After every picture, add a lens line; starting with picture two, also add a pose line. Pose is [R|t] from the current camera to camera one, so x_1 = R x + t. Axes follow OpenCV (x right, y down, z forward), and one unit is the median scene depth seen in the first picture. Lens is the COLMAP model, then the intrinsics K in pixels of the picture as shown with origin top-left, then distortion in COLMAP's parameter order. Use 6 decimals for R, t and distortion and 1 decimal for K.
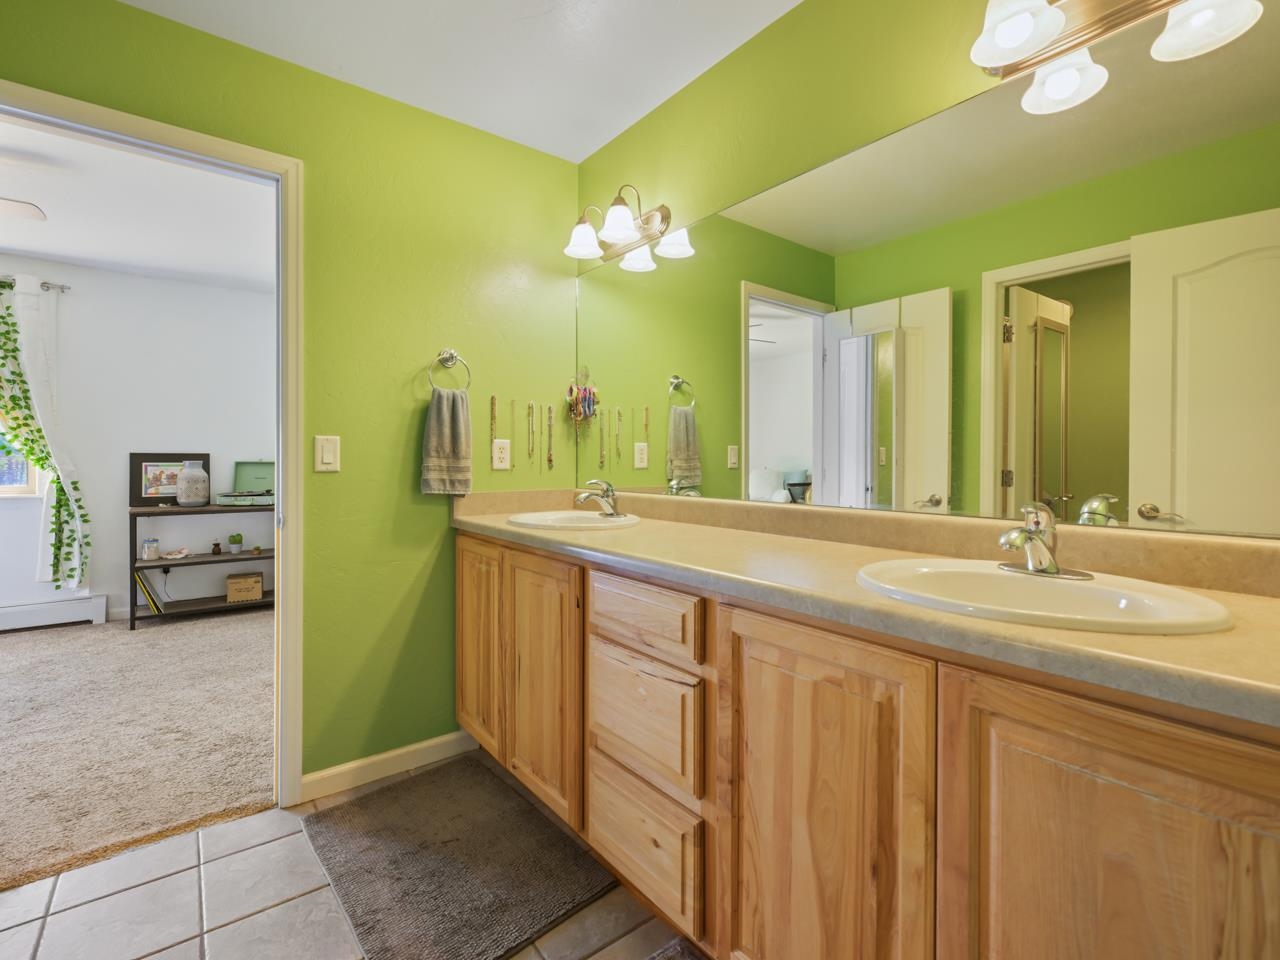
lens RADIAL K [[591.0, 0, 636.7], [0, 591.0, 463.6], [0, 0, 1]] dist [0.000119, -0.001001]
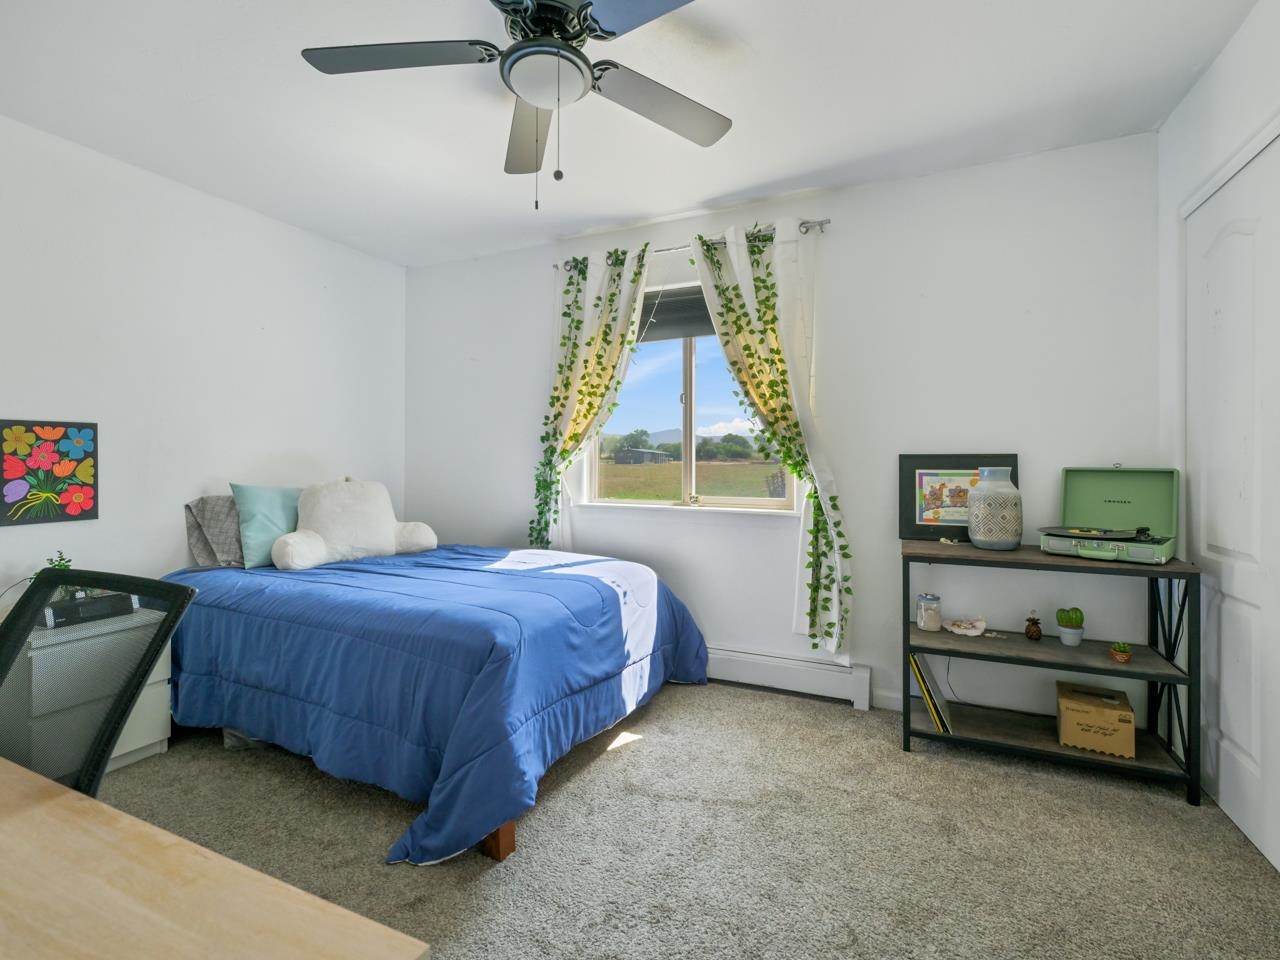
lens RADIAL K [[591.0, 0, 636.7], [0, 591.0, 463.6], [0, 0, 1]] dist [0.000119, -0.001001]
pose [[0.460139, -0.002795, -0.887842, -0.420462], [-0.004148, 0.999977, -0.005297, -0.003352], [0.887837, 0.006120, 0.460117, 0.451987]]
